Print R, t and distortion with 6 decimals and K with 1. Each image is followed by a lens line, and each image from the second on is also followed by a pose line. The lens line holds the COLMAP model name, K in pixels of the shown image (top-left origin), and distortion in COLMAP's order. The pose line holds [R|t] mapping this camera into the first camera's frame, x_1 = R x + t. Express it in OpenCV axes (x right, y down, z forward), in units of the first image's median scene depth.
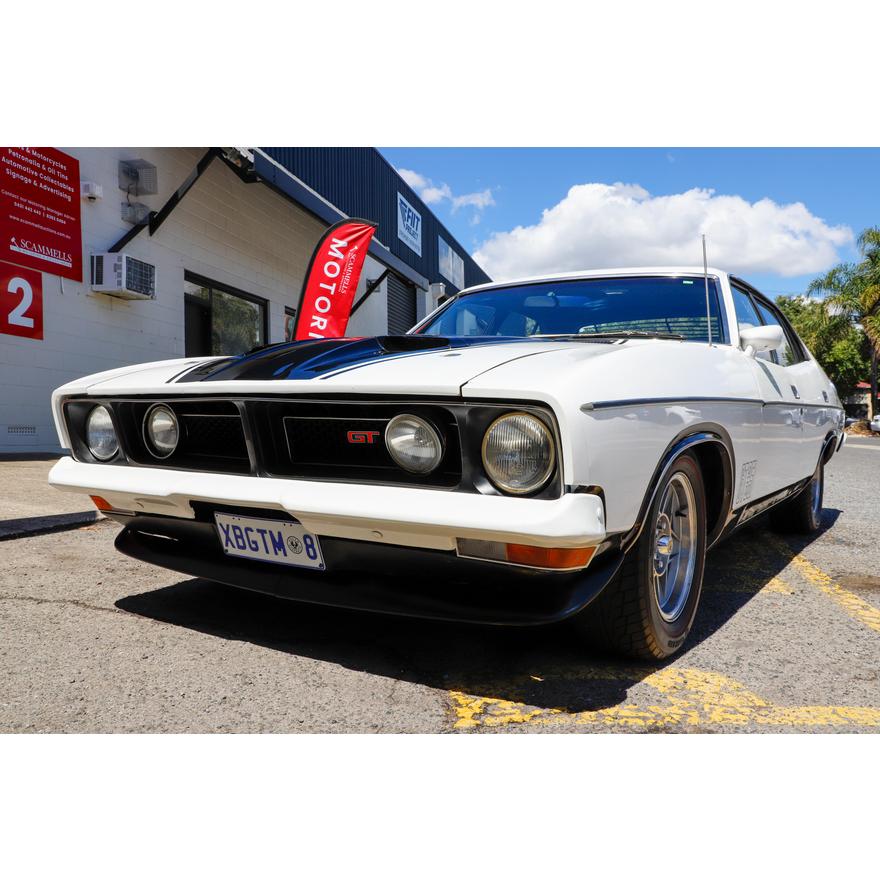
lens RADIAL K [[869.0, 0, 440.0], [0, 869.0, 440.0], [0, 0, 1]] dist [-0.001848, 0.305887]
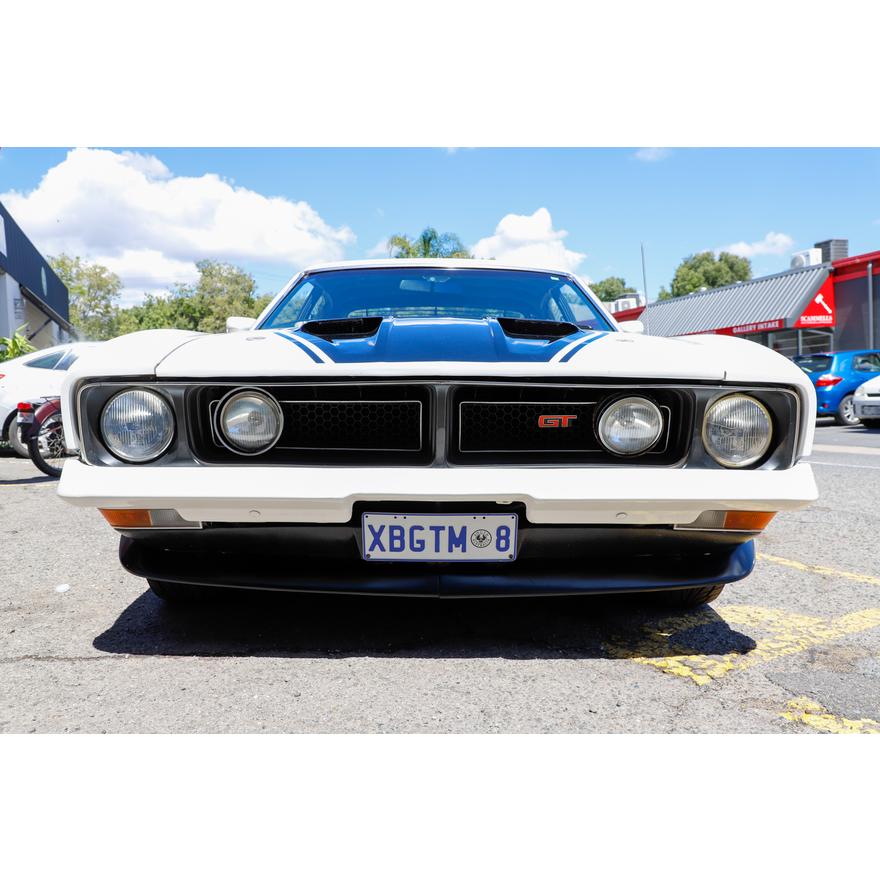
lens RADIAL K [[691.5, 0, 440.0], [0, 691.5, 400.3], [0, 0, 1]] dist [0.010150, 0.000922]
pose [[0.810855, -0.018624, 0.584950, -0.611576], [0.025082, 0.999681, -0.002941, -0.026063], [-0.584709, 0.017057, 0.811064, 0.403078]]
